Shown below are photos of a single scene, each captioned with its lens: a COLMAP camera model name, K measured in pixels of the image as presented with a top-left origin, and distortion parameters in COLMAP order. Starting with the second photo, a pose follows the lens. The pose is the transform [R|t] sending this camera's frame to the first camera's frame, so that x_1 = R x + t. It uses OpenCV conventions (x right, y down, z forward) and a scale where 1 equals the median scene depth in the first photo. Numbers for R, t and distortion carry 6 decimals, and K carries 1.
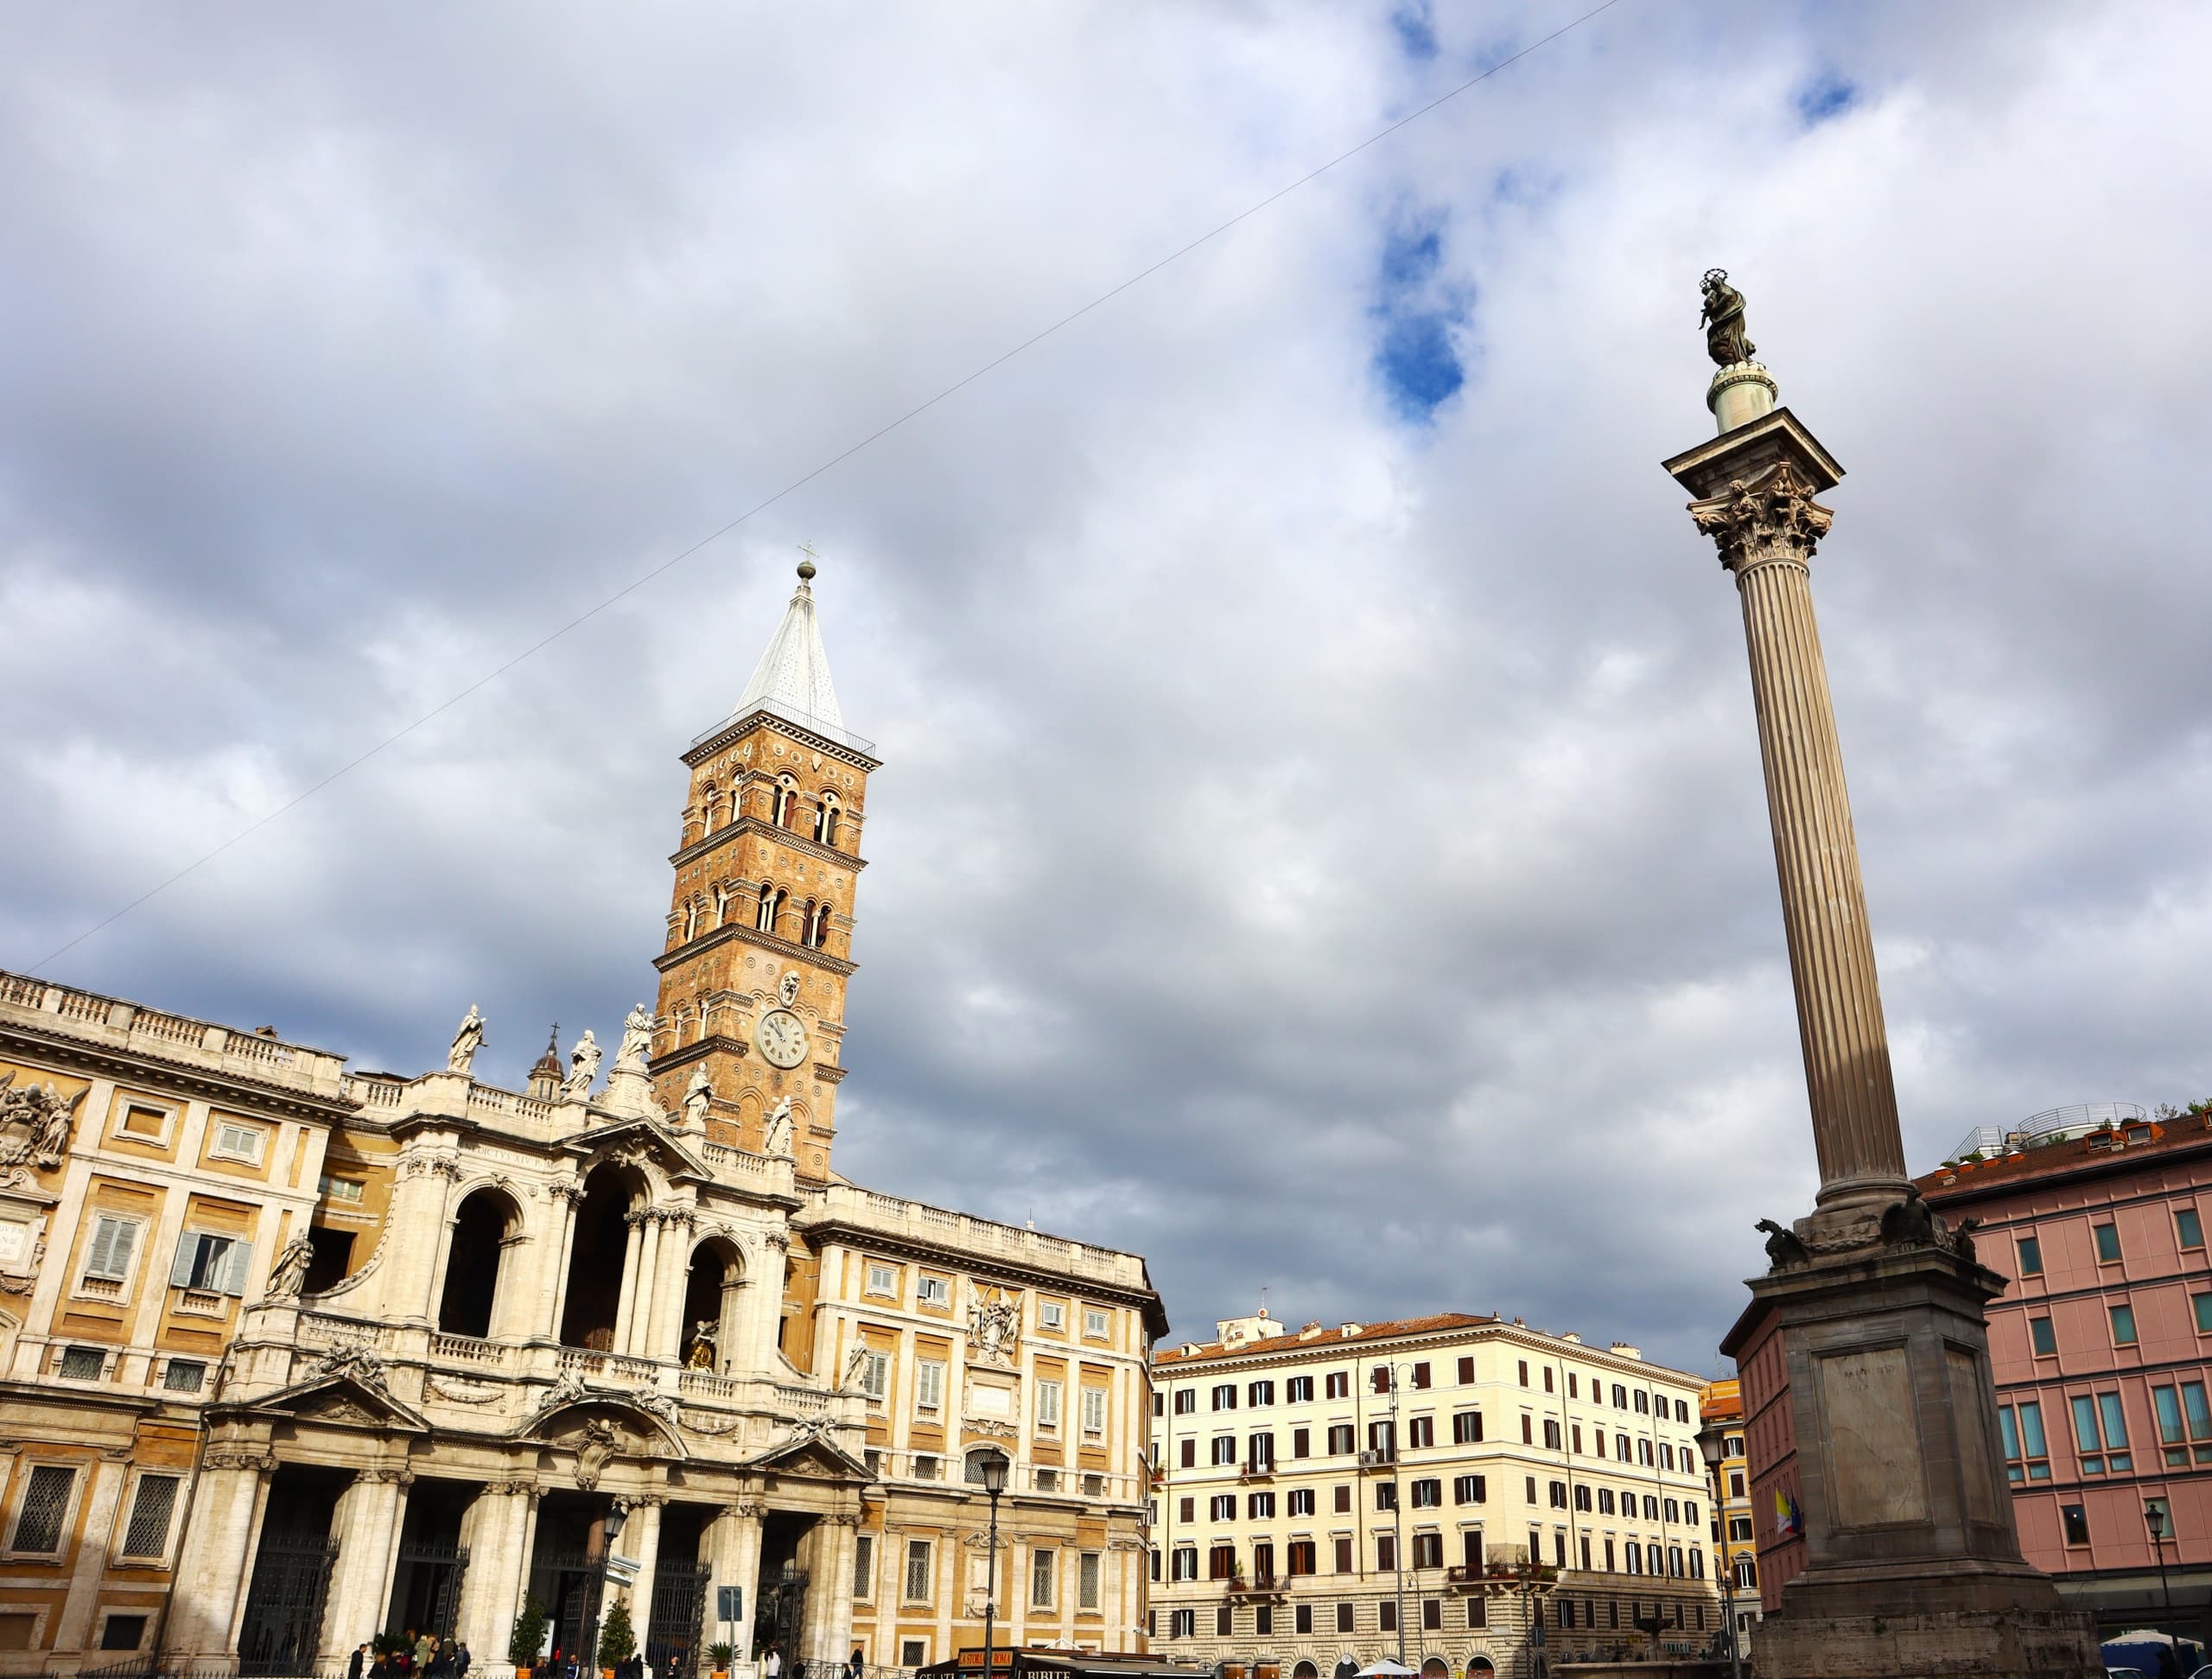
lens RADIAL K [[1791.6, 0, 1285.2], [0, 1791.6, 844.8], [0, 0, 1]] dist [-0.134800, 0.082633]
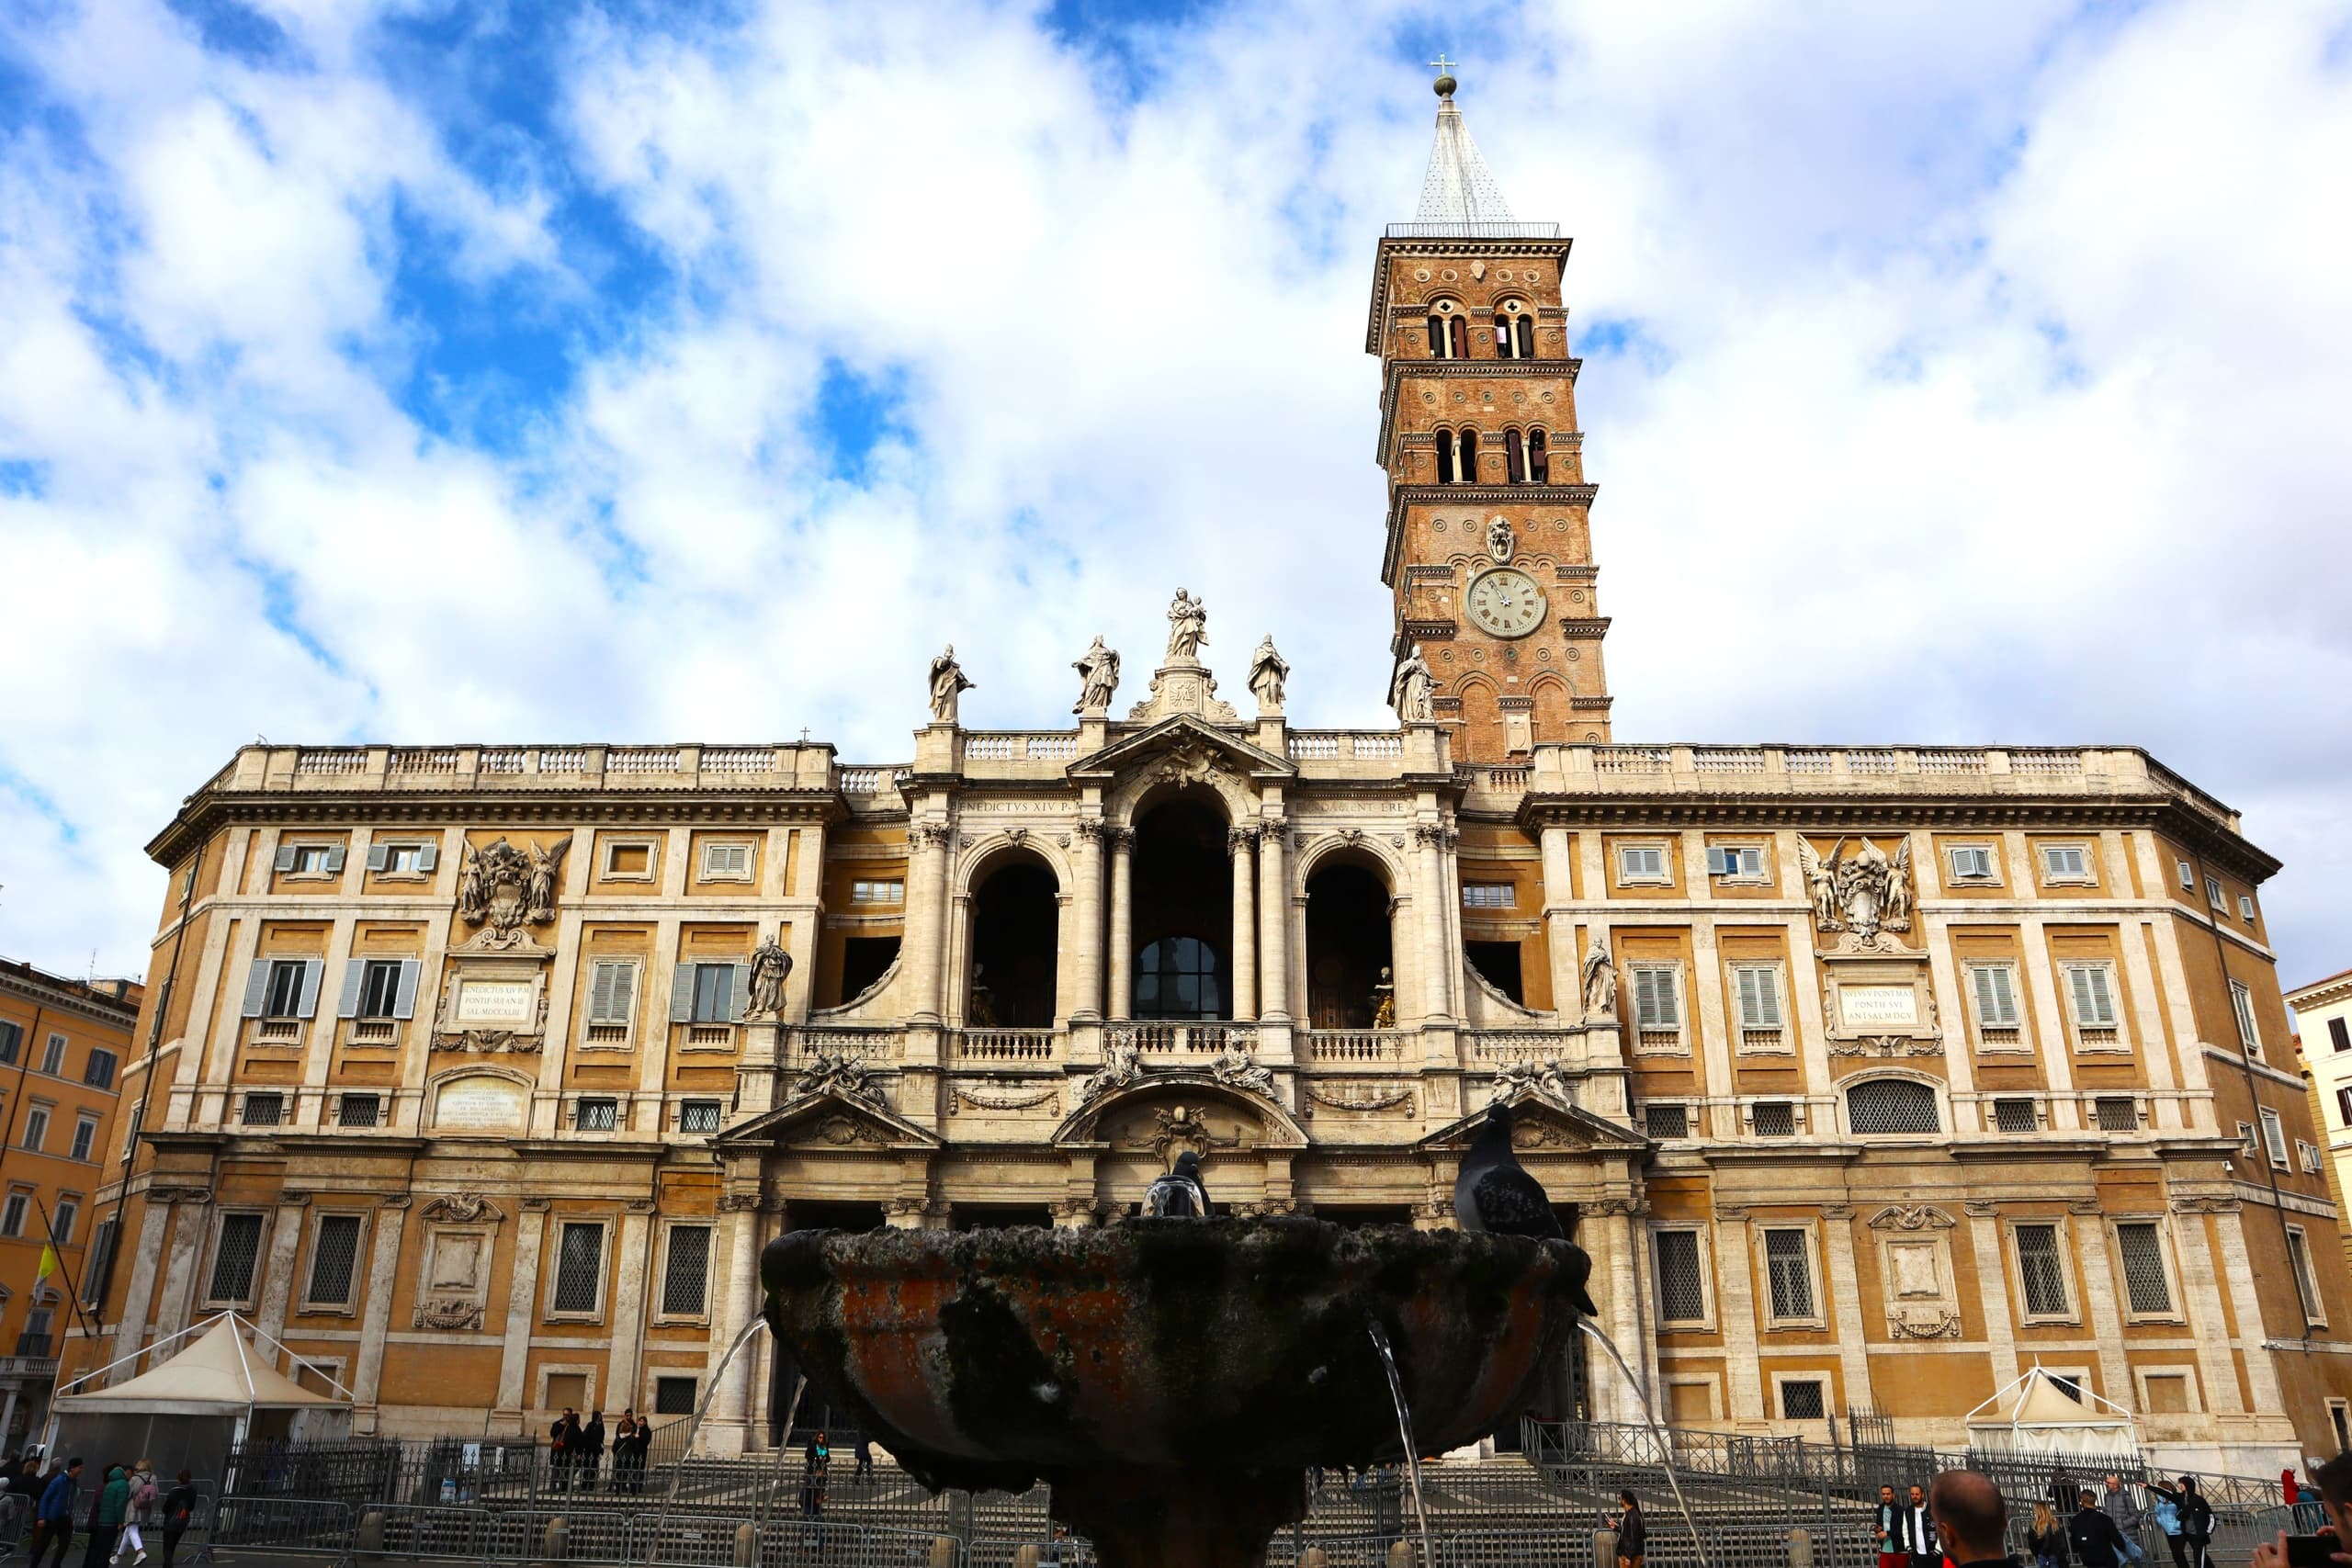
lens RADIAL K [[1613.3, 0, 1176.0], [0, 1613.3, 784.0], [0, 0, 1]] dist [-0.129131, 0.080942]
pose [[0.632435, -0.269382, -0.726264, 0.128848], [0.322267, 0.944091, -0.069545, 0.227763], [0.704393, -0.190068, 0.683889, 0.512791]]
